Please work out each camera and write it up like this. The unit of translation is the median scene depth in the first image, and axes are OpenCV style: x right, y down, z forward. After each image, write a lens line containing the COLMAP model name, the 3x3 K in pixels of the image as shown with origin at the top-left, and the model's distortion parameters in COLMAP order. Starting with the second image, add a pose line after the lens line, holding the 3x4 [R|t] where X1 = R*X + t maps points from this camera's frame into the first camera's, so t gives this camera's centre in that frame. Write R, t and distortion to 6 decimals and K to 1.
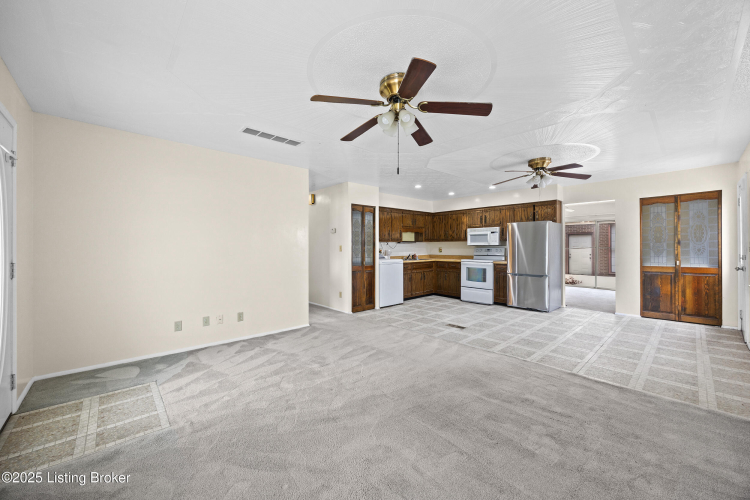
lens RADIAL K [[287.6, 0, 377.2], [0, 287.6, 249.7], [0, 0, 1]] dist [0.000915, 0.000448]
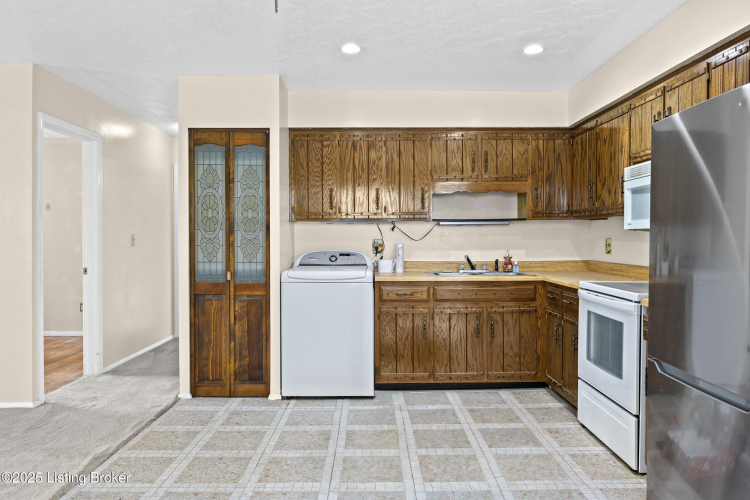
lens RADIAL K [[538.9, 0, 385.7], [0, 538.9, 244.6], [0, 0, 1]] dist [-0.003419, 0.001947]
pose [[0.749109, 0.010263, -0.662368, 0.529052], [-0.009017, 0.999945, 0.005296, -0.002078], [0.662386, 0.002005, 0.749160, 0.518321]]
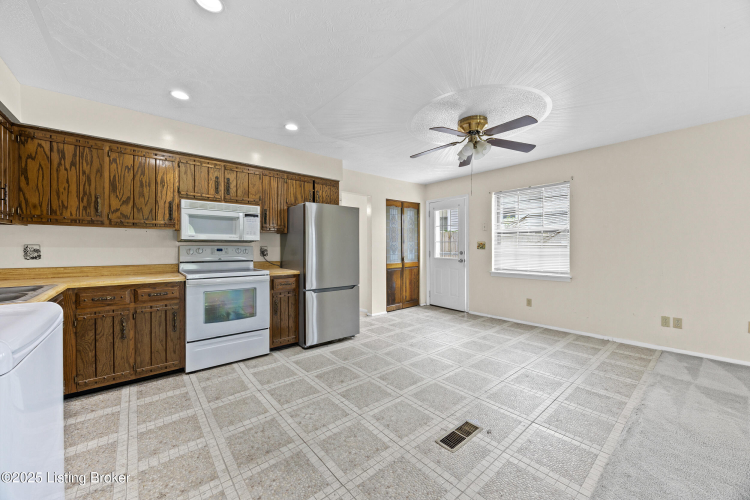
lens RADIAL K [[287.6, 0, 377.4], [0, 287.6, 249.7], [0, 0, 1]] dist [0.000915, 0.000448]
pose [[0.039652, -0.005865, 0.999196, -0.098758], [0.009297, 0.999942, 0.005500, 0.000251], [-0.999170, 0.009072, 0.039704, 0.769780]]
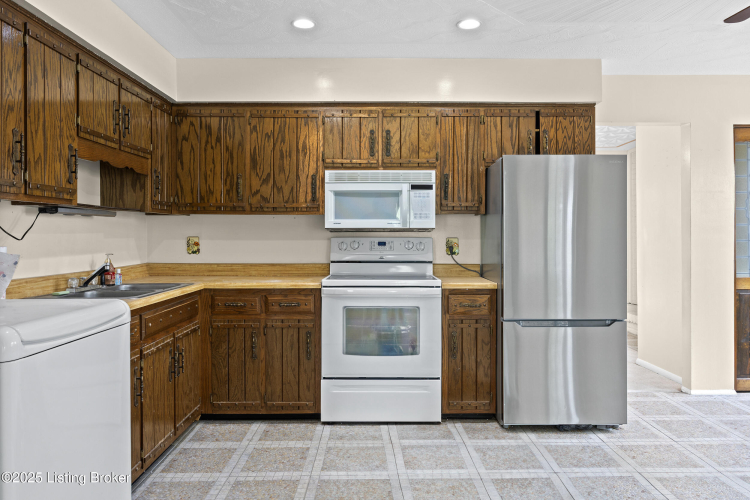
lens RADIAL K [[538.9, 0, 375.1], [0, 538.9, 244.3], [0, 0, 1]] dist [-0.003419, 0.001947]
pose [[0.674842, -0.004964, 0.737945, -0.054074], [0.006590, 0.999978, 0.000701, 0.000825], [-0.737933, 0.004390, 0.674860, 0.659082]]
